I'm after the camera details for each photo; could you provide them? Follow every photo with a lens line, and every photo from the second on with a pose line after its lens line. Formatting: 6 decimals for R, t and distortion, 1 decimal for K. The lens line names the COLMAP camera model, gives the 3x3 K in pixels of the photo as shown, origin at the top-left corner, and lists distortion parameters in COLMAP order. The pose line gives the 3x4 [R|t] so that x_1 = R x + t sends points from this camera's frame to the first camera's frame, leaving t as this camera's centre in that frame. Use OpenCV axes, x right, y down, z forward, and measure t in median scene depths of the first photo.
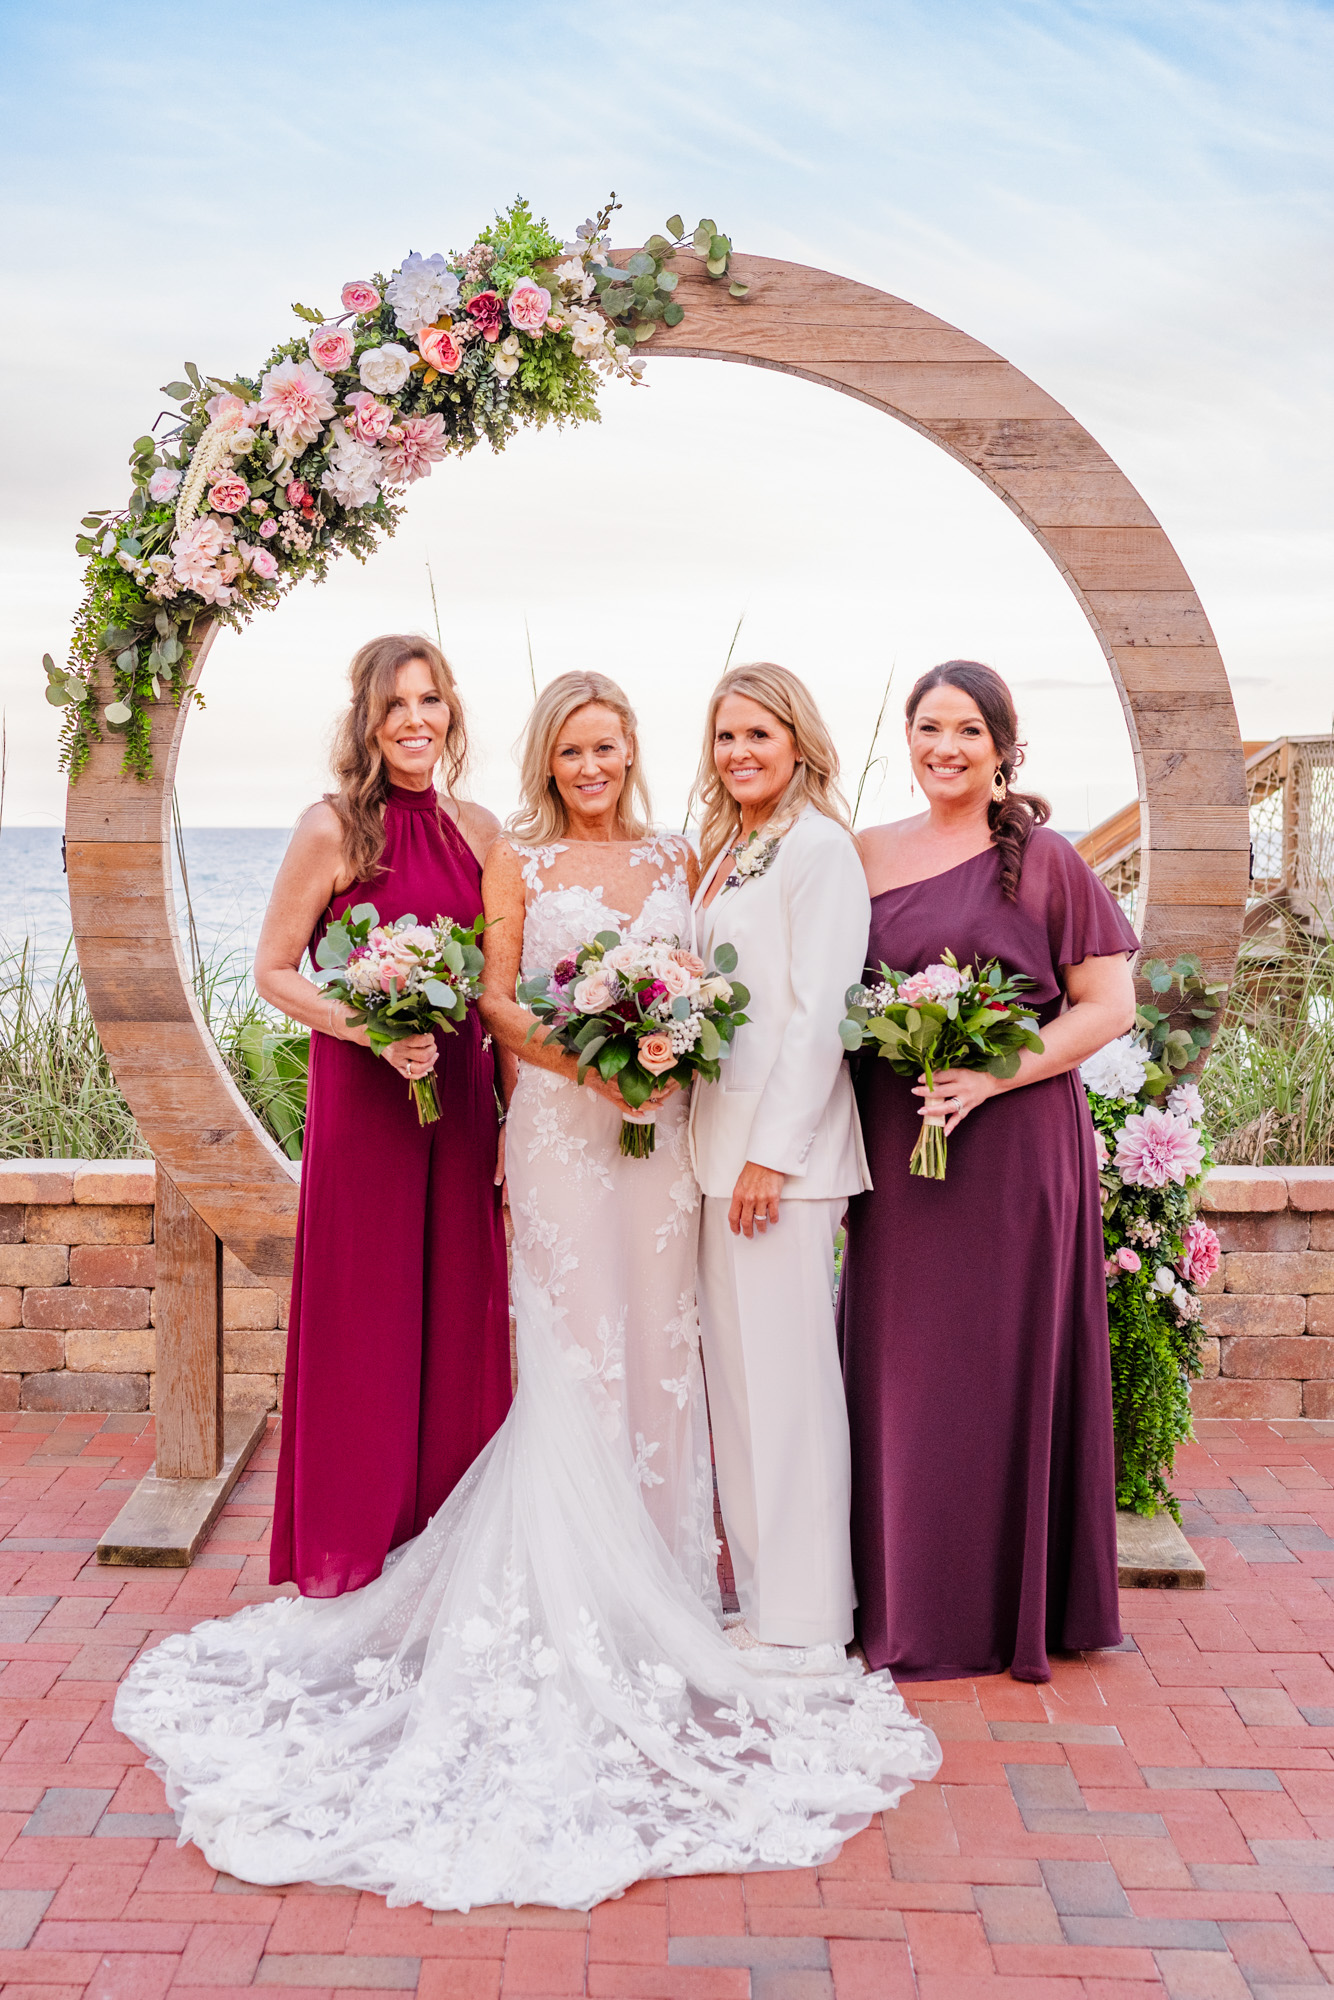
lens RADIAL K [[2196.0, 0, 616.1], [0, 2196.0, 989.1], [0, 0, 1]] dist [-0.017557, 0.000000]
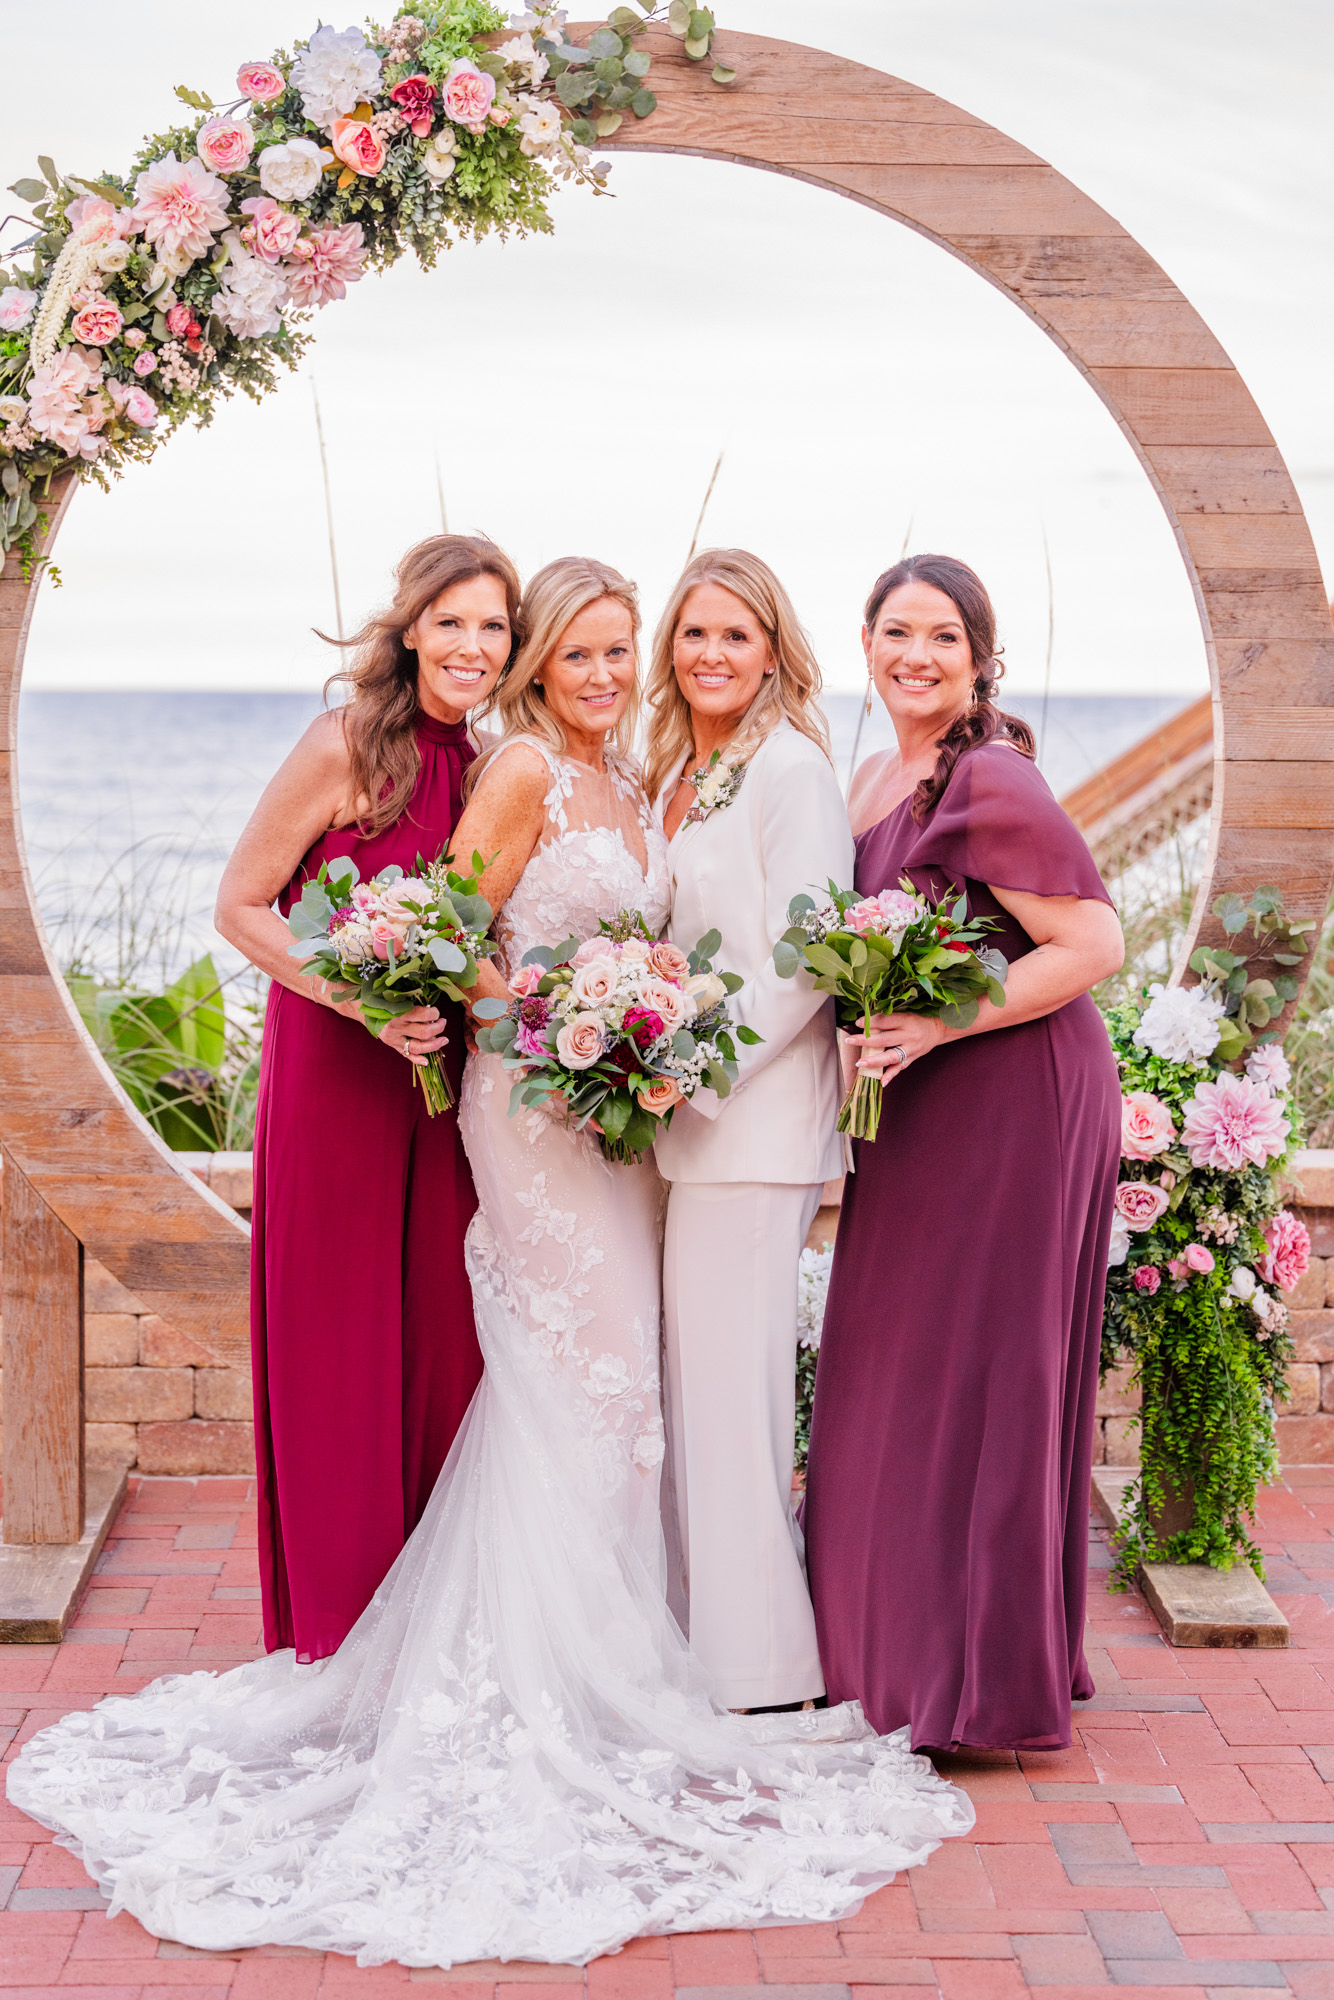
lens RADIAL K [[4299.4, 0, 674.9], [0, 4299.4, 999.6], [0, 0, 1]] dist [-0.074702, 0.000000]
pose [[0.997003, -0.005422, 0.077170, -0.087078], [0.004015, 0.999823, 0.018374, -0.004177], [-0.077256, -0.018009, 0.996849, -0.593517]]
